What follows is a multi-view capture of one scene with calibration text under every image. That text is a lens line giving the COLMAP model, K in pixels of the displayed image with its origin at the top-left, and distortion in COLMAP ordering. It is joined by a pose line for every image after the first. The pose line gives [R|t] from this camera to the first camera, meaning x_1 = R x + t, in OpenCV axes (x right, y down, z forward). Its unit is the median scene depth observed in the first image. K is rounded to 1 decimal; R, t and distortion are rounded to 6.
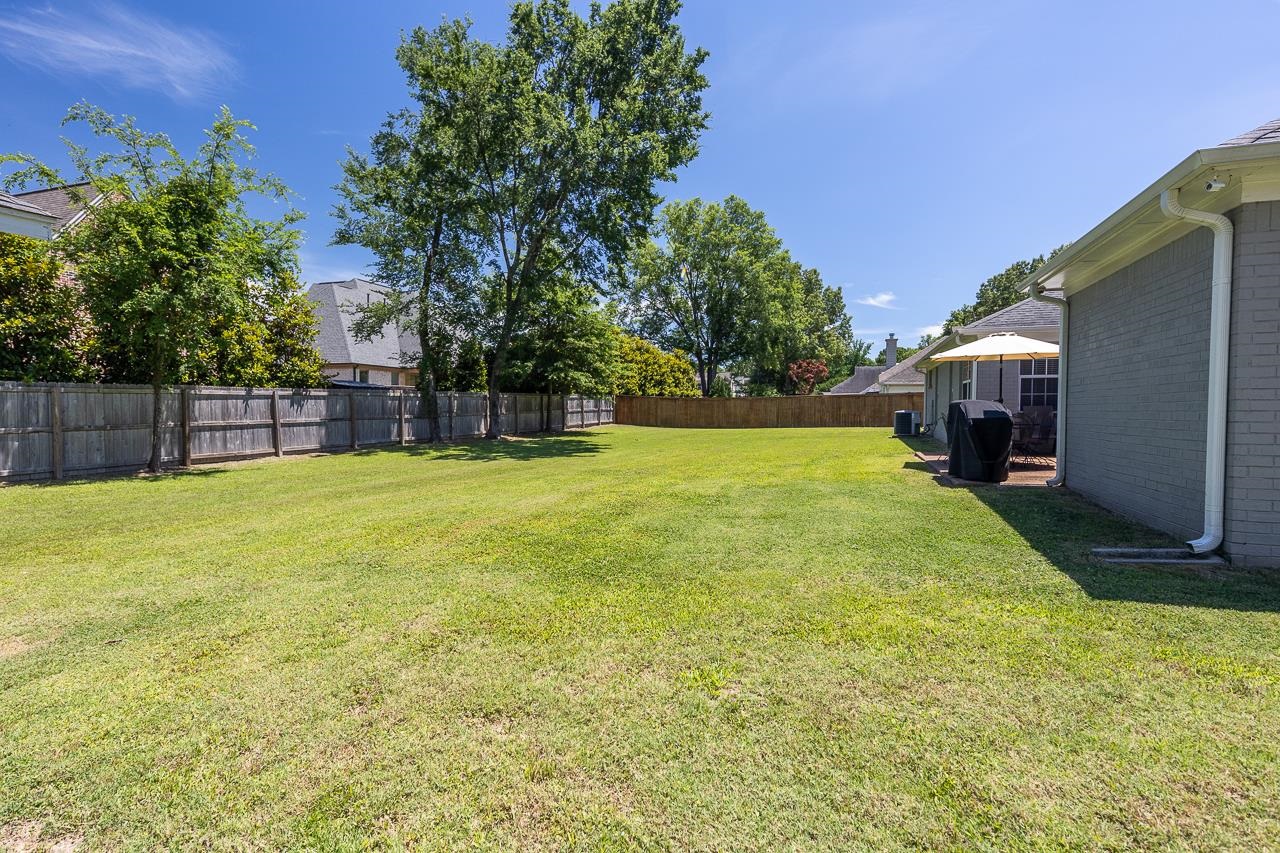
lens RADIAL K [[613.4, 0, 636.5], [0, 613.4, 429.6], [0, 0, 1]] dist [0.059722, -0.027527]
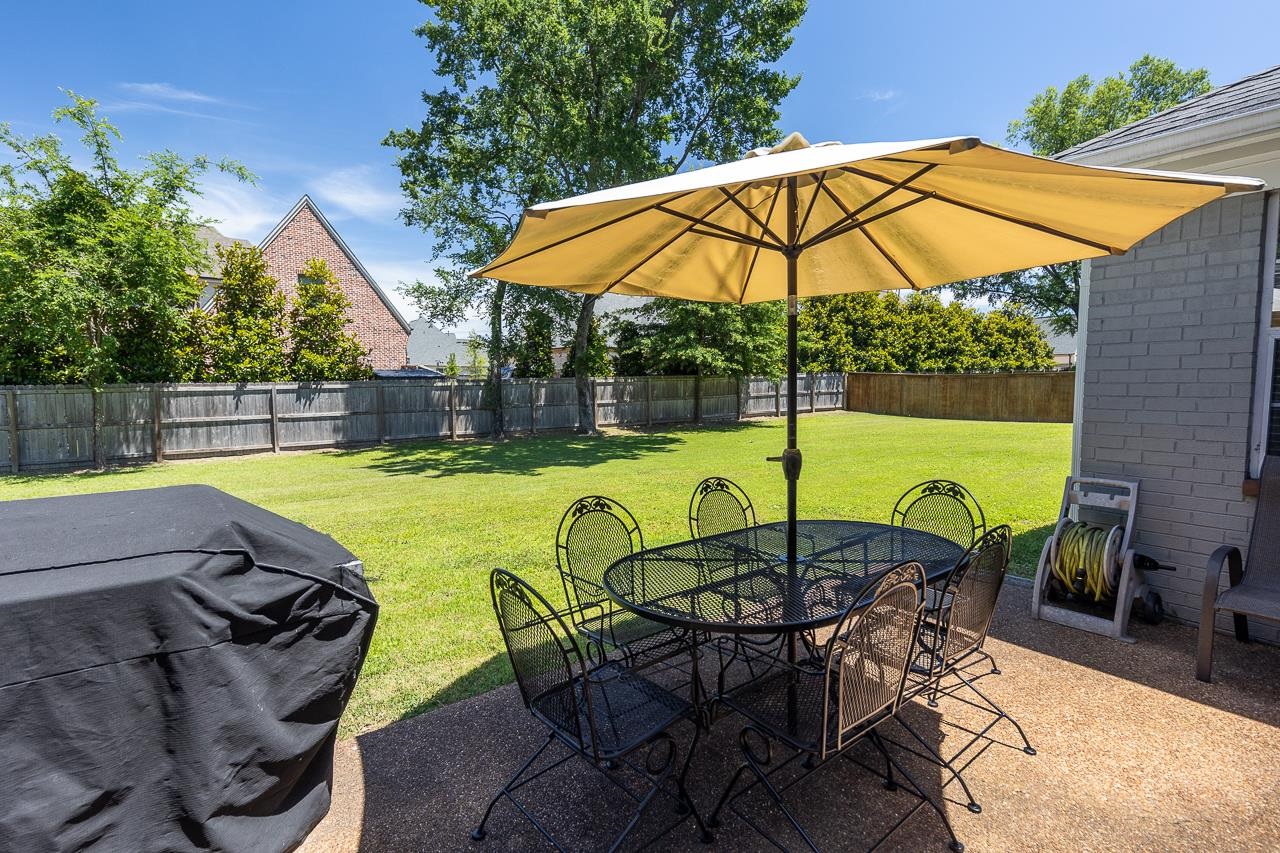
lens RADIAL K [[626.0, 0, 637.6], [0, 626.0, 428.5], [0, 0, 1]] dist [0.041510, -0.000529]
pose [[0.827290, 0.034532, -0.560712, 0.446734], [-0.011067, 0.998917, 0.045190, -0.044986], [0.561666, -0.031179, 0.826777, 0.485342]]
